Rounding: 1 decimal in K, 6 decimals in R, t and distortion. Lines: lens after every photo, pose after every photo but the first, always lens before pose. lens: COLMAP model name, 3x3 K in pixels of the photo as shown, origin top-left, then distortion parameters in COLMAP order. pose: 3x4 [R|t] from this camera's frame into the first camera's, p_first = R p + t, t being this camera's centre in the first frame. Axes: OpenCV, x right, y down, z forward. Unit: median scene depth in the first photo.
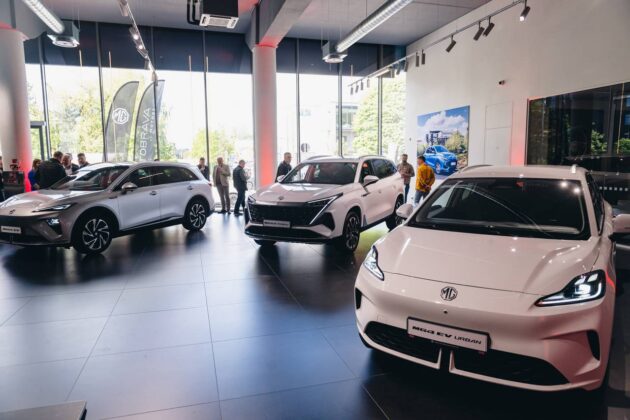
lens RADIAL K [[432.0, 0, 315.1], [0, 432.0, 211.3], [0, 0, 1]] dist [0.001979, 0.000154]
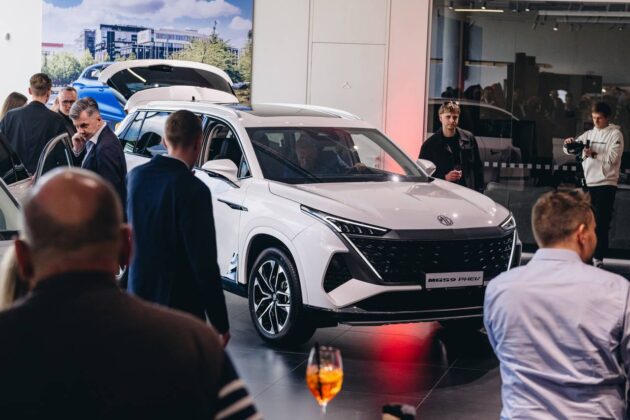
lens RADIAL K [[1280.6, 0, 314.1], [0, 1280.6, 209.6], [0, 0, 1]] dist [0.007739, 0.000000]
pose [[0.505972, -0.056730, 0.860683, -0.696480], [0.055342, 0.997914, 0.033241, -0.049781], [-0.860773, 0.030813, 0.508056, 0.274336]]
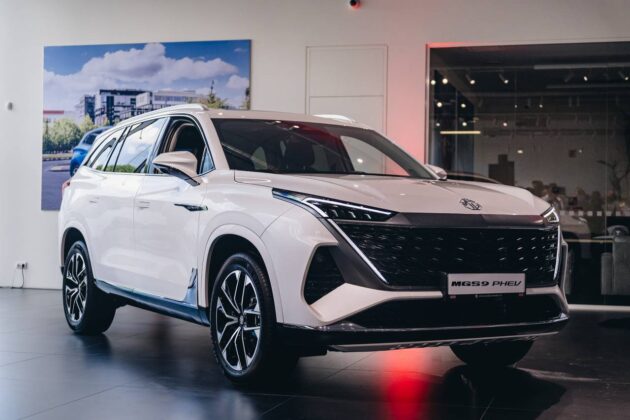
lens RADIAL K [[960.4, 0, 346.4], [0, 960.4, 218.7], [0, 0, 1]] dist [-0.030947, 0.000000]
pose [[0.493720, 0.023521, 0.869303, -0.410477], [0.080325, 0.994127, -0.072519, 0.013911], [-0.865903, 0.105631, 0.488931, 0.427297]]
